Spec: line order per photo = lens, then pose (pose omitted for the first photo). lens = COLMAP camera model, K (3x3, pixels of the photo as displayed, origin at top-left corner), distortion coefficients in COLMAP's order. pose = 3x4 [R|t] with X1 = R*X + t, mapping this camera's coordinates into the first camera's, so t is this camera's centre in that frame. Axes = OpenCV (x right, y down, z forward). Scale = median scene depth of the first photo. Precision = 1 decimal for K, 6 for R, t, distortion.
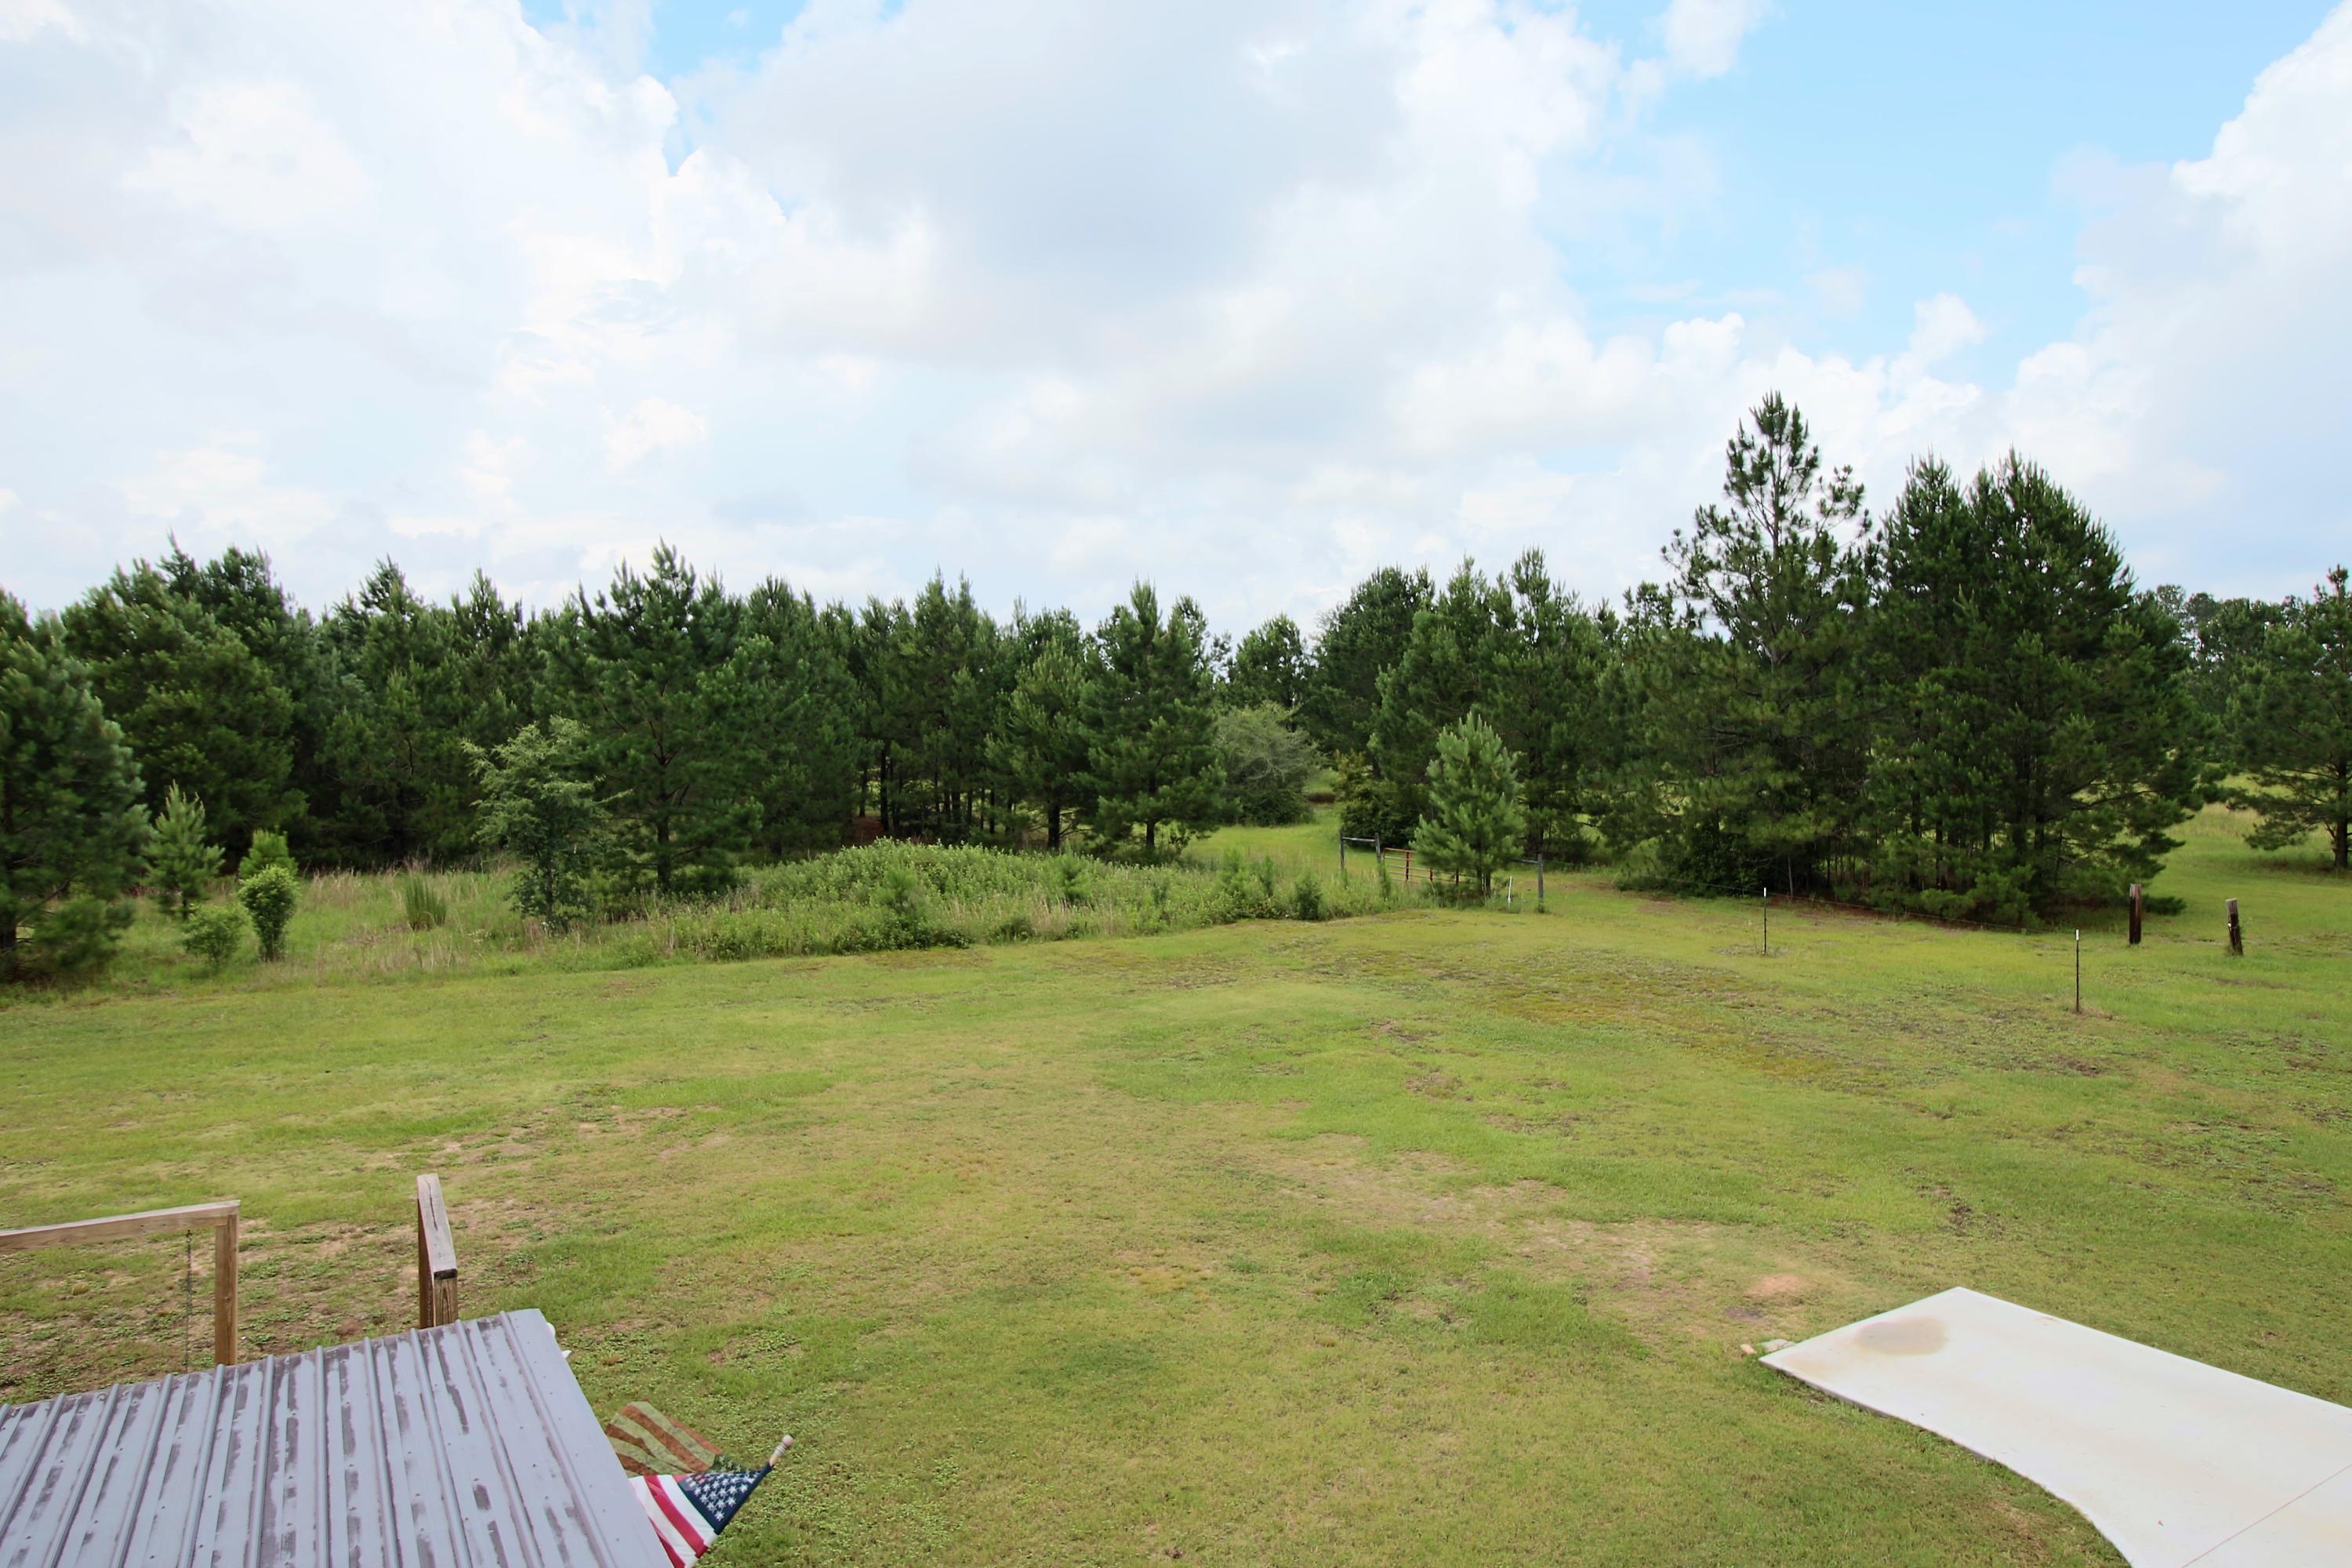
lens RADIAL K [[1442.3, 0, 1181.4], [0, 1442.3, 842.5], [0, 0, 1]] dist [-0.002299, -0.006508]
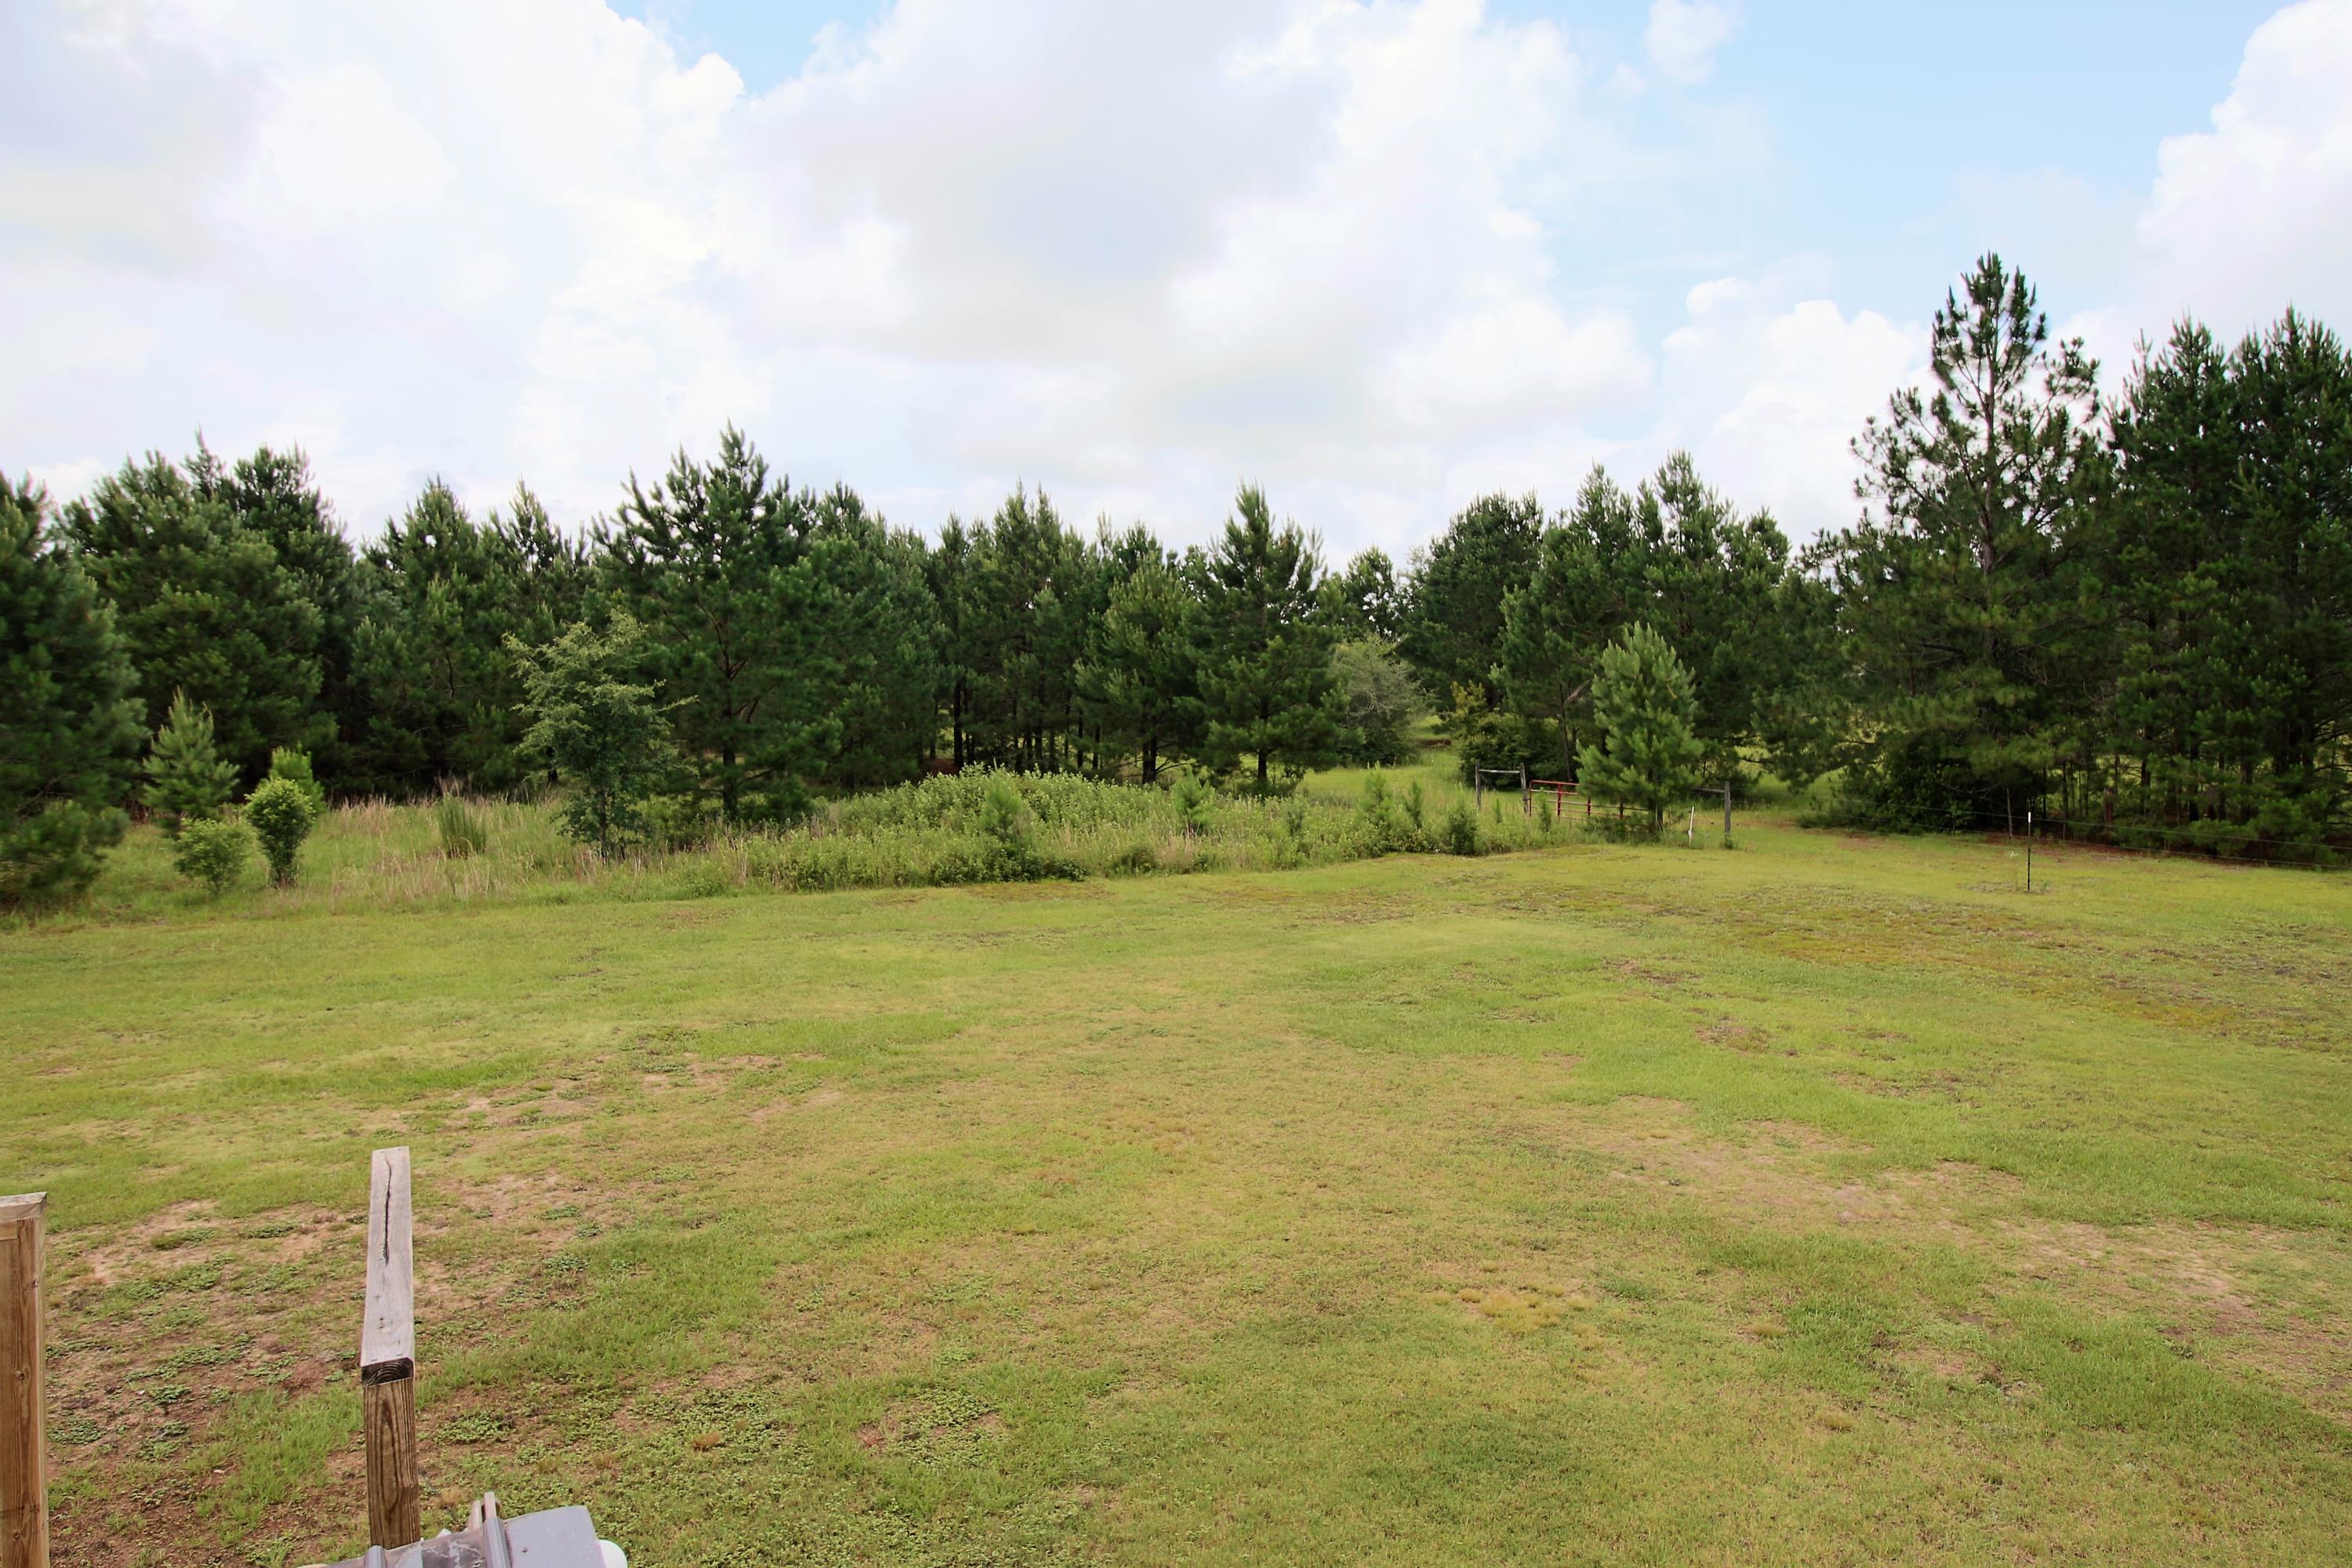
lens RADIAL K [[1442.3, 0, 1175.1], [0, 1442.3, 809.2], [0, 0, 1]] dist [-0.002299, -0.006508]
pose [[0.999445, 0.002033, -0.033247, -0.063356], [-0.002102, 0.999996, -0.002034, 0.031394], [0.033243, 0.002103, 0.999445, 0.140033]]
